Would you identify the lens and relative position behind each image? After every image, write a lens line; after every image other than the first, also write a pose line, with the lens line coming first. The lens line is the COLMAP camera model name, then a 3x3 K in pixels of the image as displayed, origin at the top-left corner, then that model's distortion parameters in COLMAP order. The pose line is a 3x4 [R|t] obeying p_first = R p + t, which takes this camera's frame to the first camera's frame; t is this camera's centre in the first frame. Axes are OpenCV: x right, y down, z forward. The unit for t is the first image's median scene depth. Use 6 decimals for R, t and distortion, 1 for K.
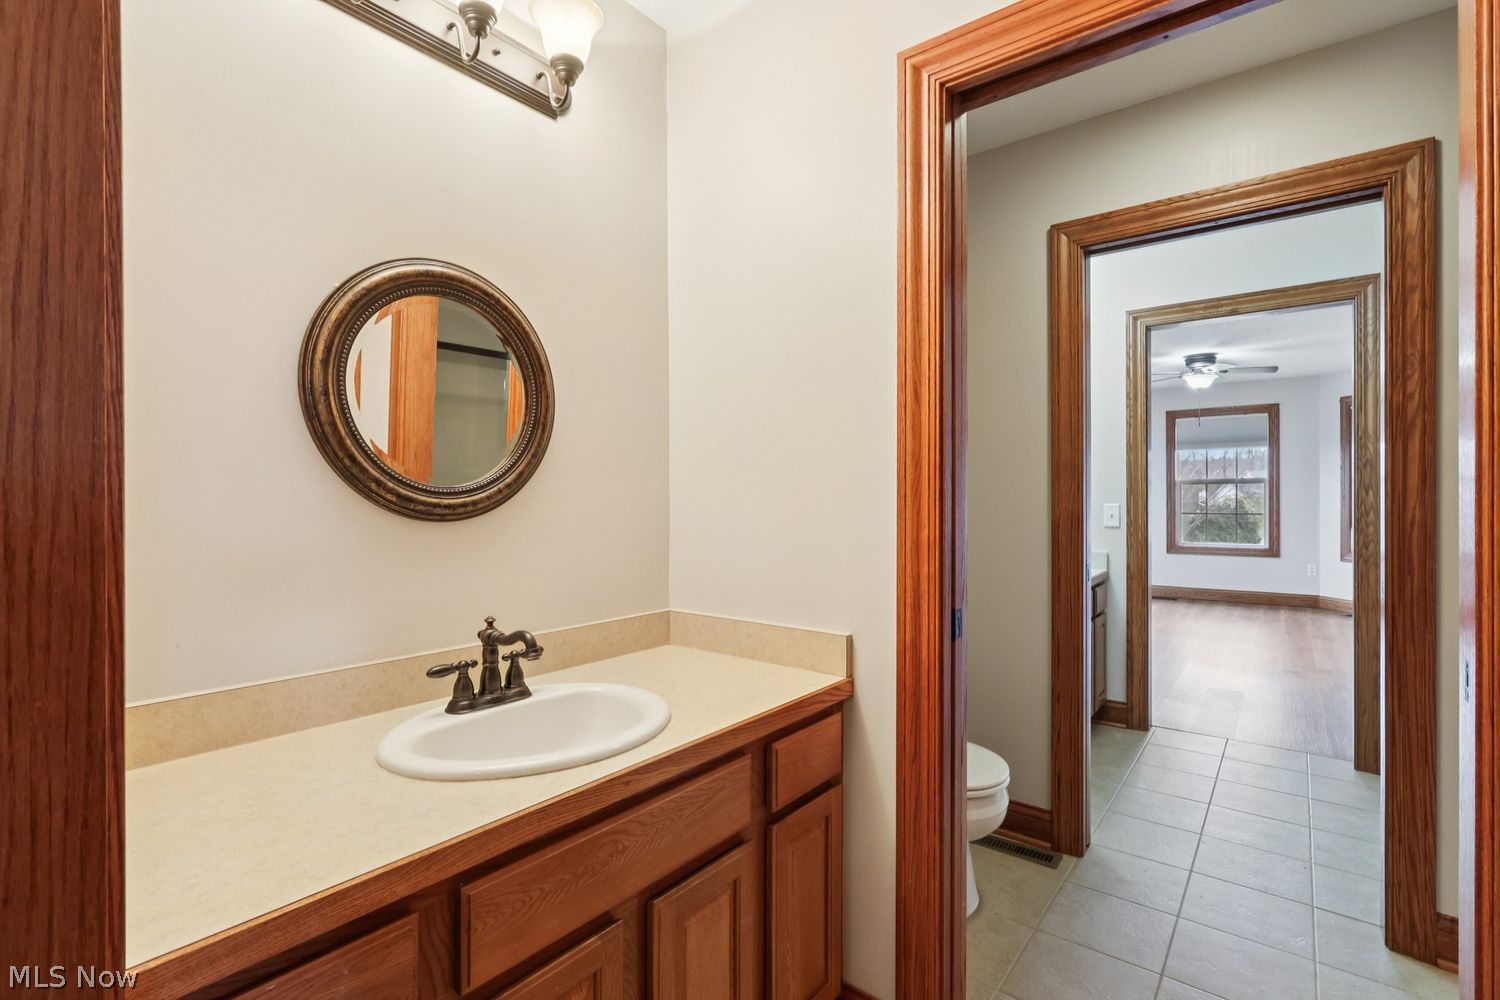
lens RADIAL K [[692.5, 0, 755.0], [0, 692.5, 497.7], [0, 0, 1]] dist [-0.001678, -0.000369]
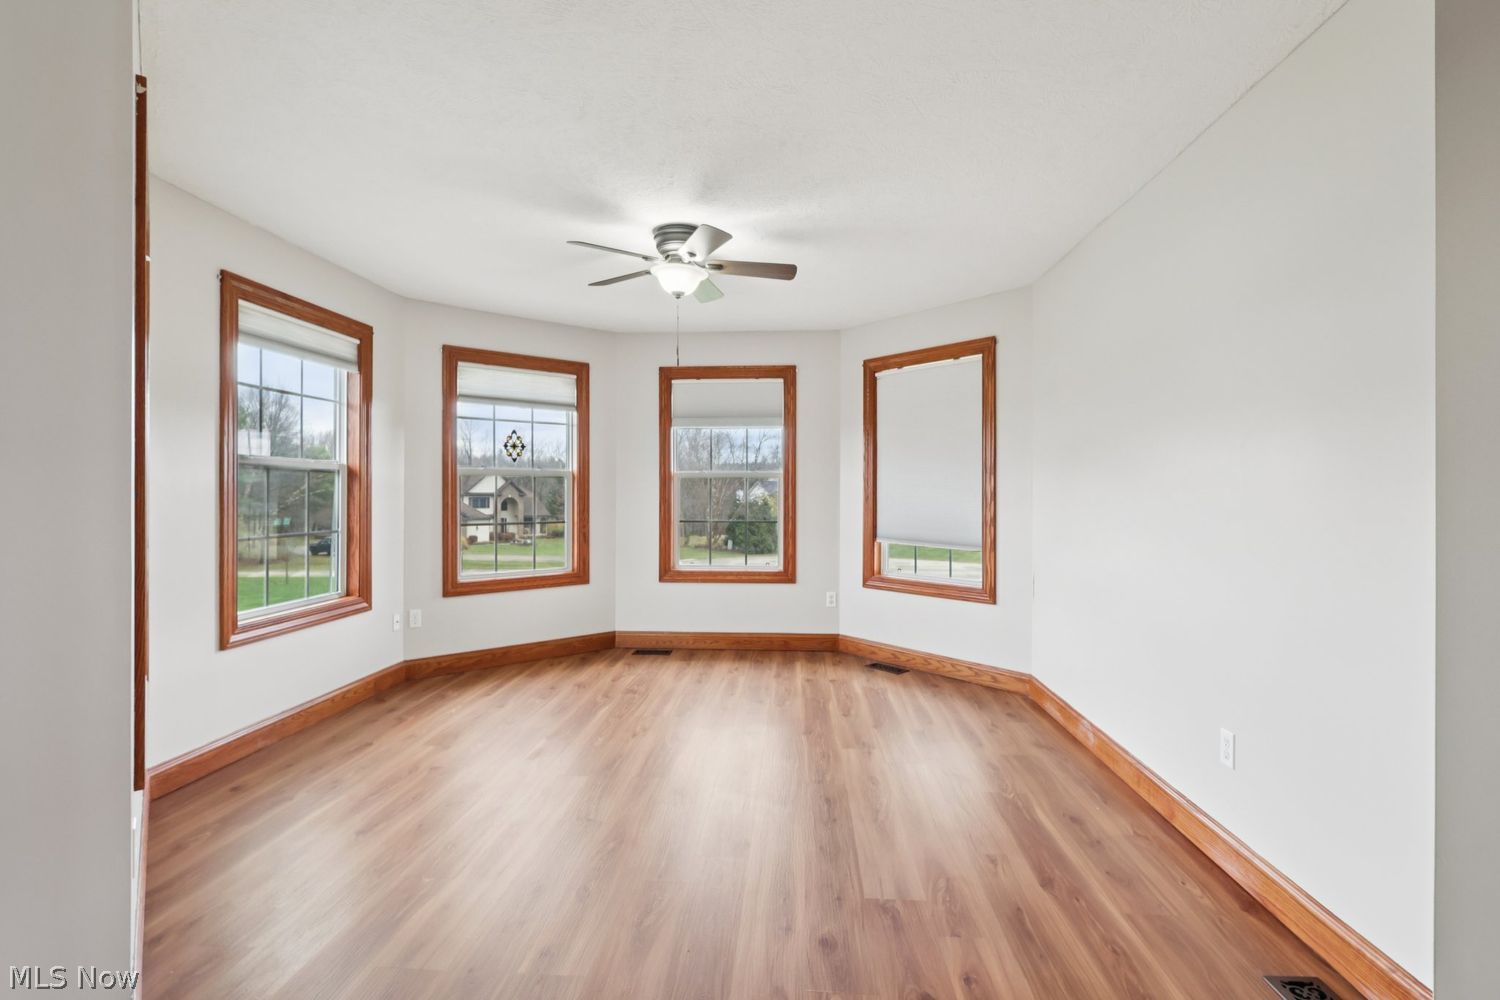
lens RADIAL K [[692.5, 0, 754.5], [0, 692.5, 496.2], [0, 0, 1]] dist [-0.001678, -0.000369]
pose [[0.828683, 0.002841, 0.559711, 0.325348], [-0.004464, 0.999989, 0.001533, -0.003457], [-0.559700, -0.003769, 0.828687, 0.434624]]
